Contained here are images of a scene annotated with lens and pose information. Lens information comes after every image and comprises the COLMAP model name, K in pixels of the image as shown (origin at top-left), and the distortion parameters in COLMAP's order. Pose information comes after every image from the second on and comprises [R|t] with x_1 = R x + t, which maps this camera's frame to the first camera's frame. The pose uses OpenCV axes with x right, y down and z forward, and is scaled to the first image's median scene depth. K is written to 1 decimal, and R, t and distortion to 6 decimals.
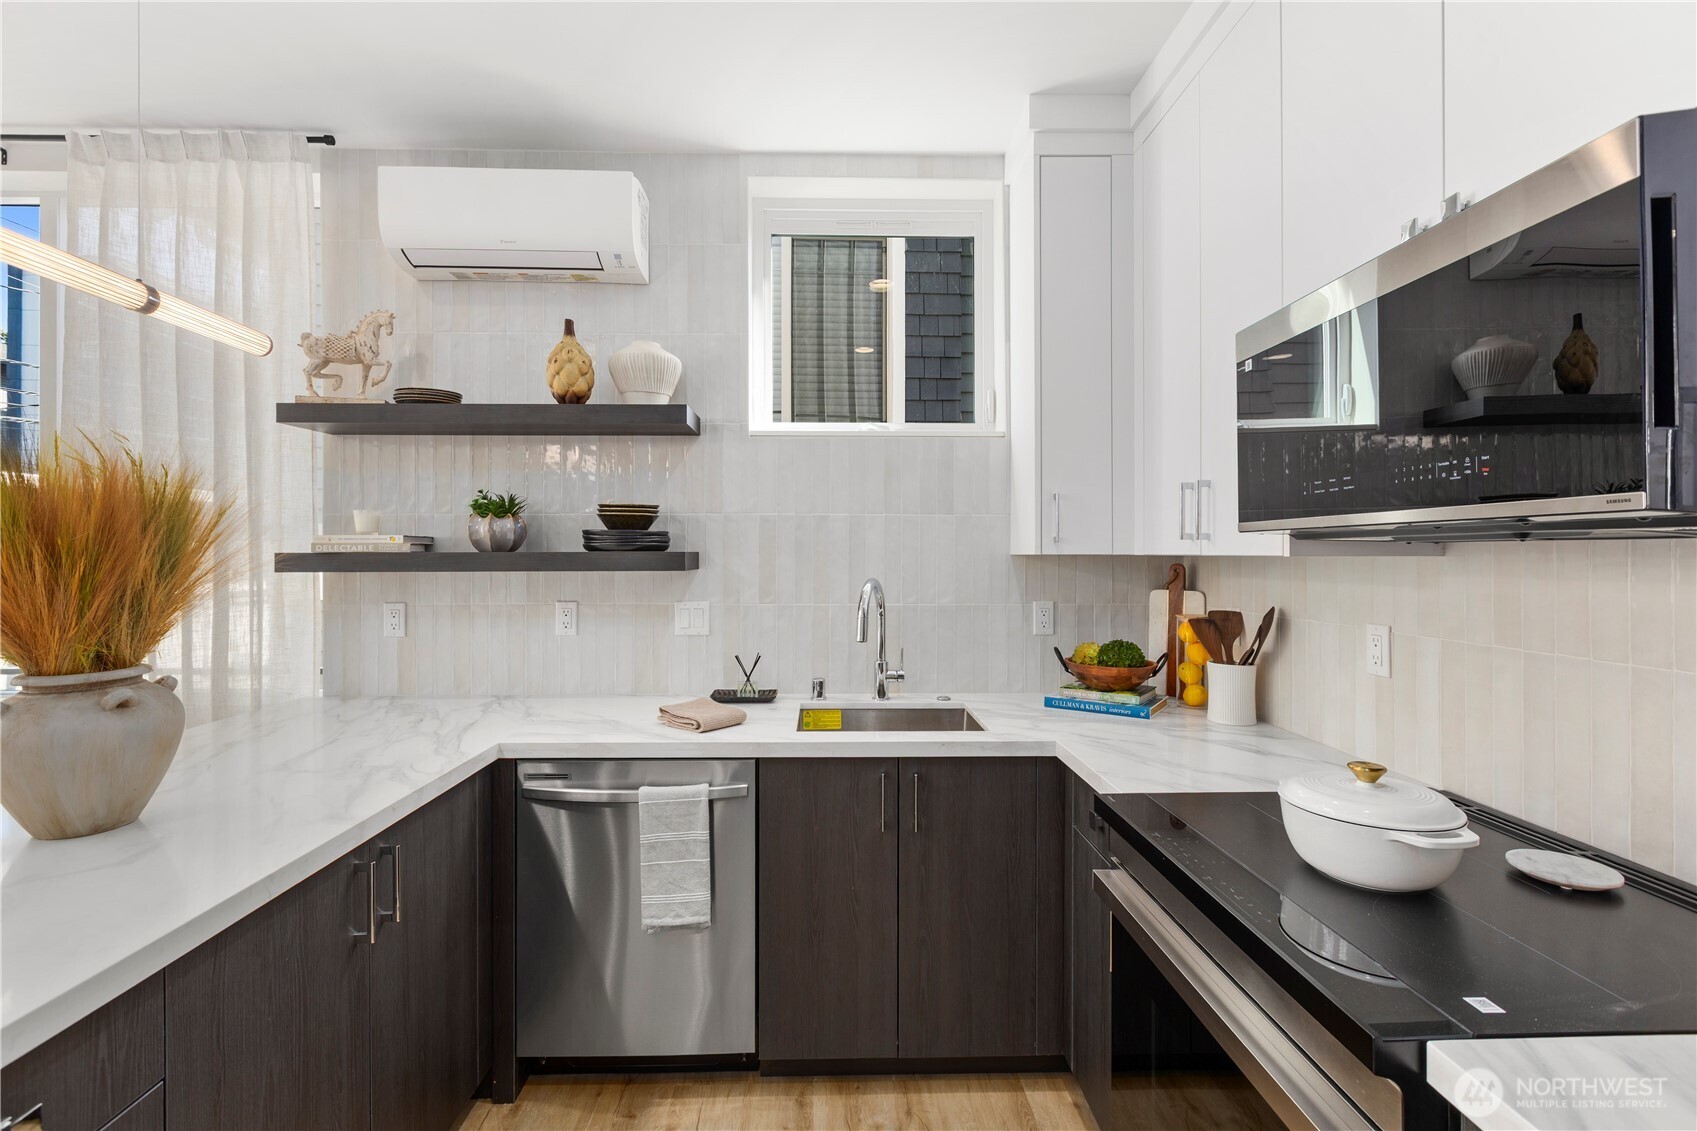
lens RADIAL K [[757.2, 0, 840.1], [0, 757.2, 551.5], [0, 0, 1]] dist [-0.002903, 0.000060]
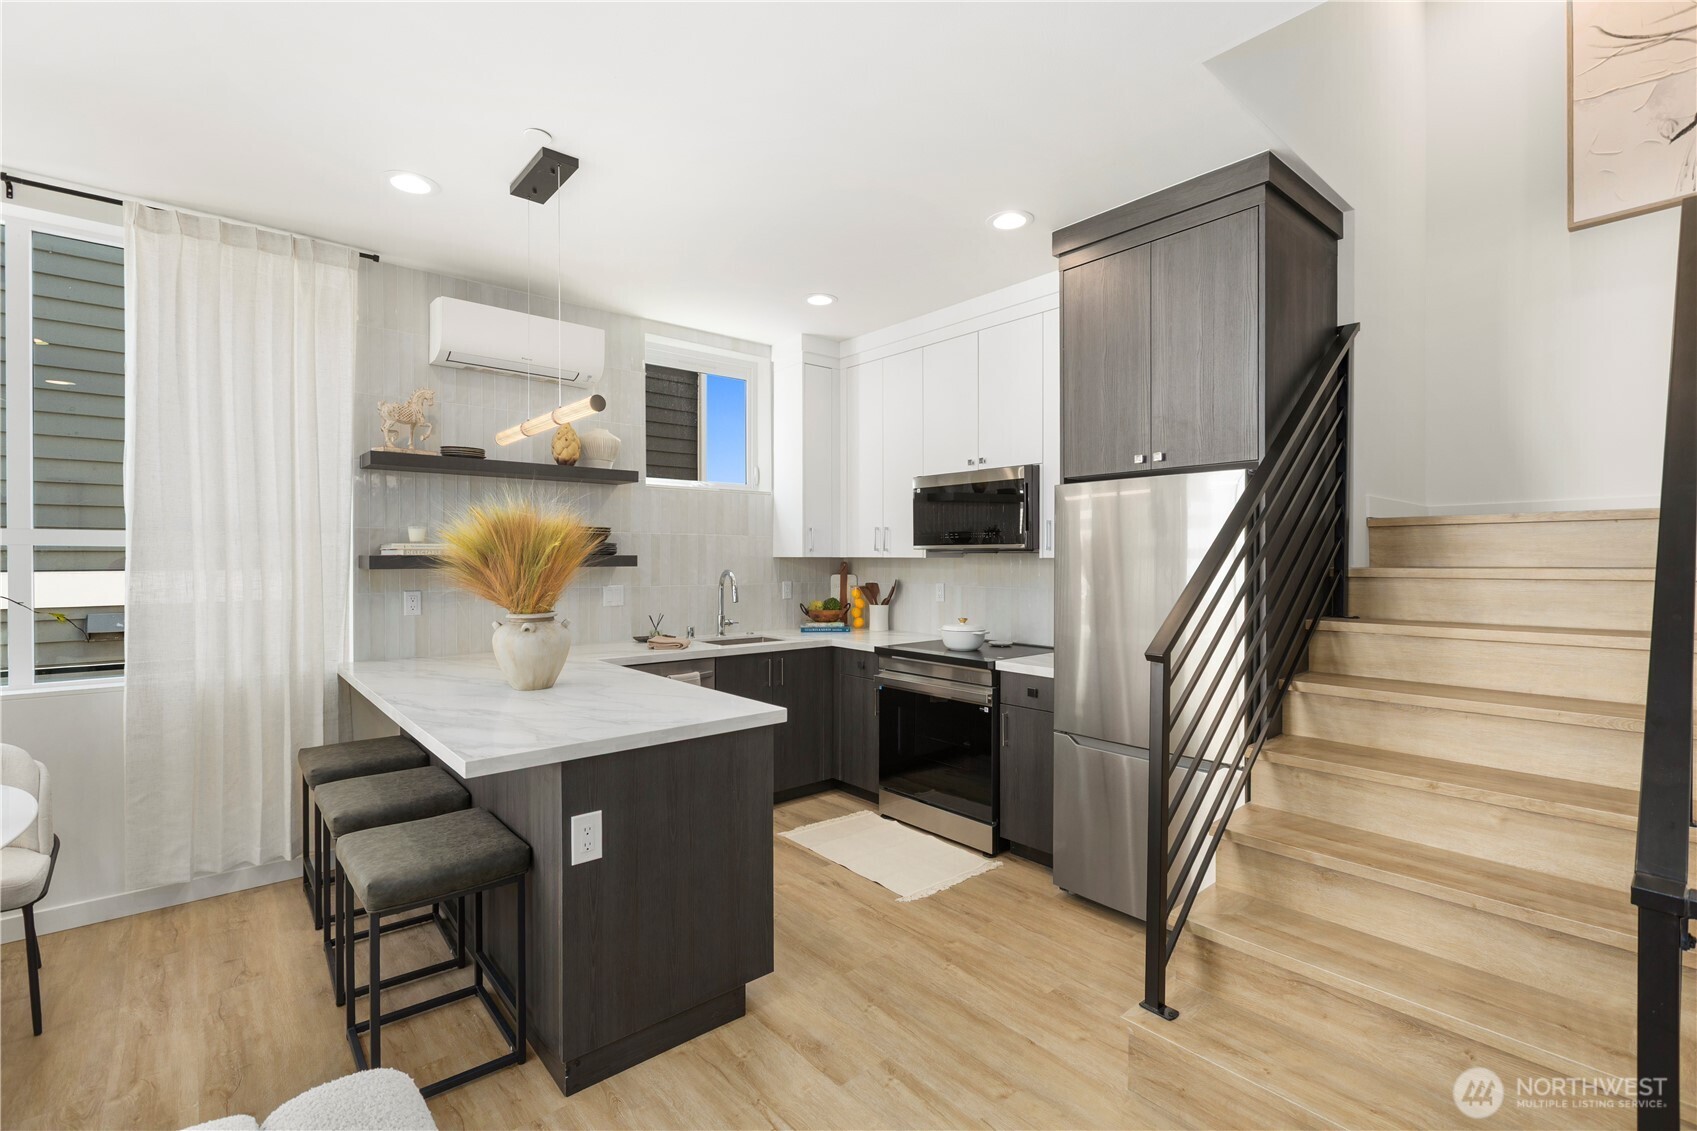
lens RADIAL K [[757.2, 0, 844.3], [0, 757.2, 561.1], [0, 0, 1]] dist [-0.002903, 0.000060]
pose [[0.777320, -0.002681, 0.629099, -0.909872], [-0.002340, 0.999972, 0.007153, -0.000858], [-0.629101, -0.007033, 0.777292, -0.644503]]
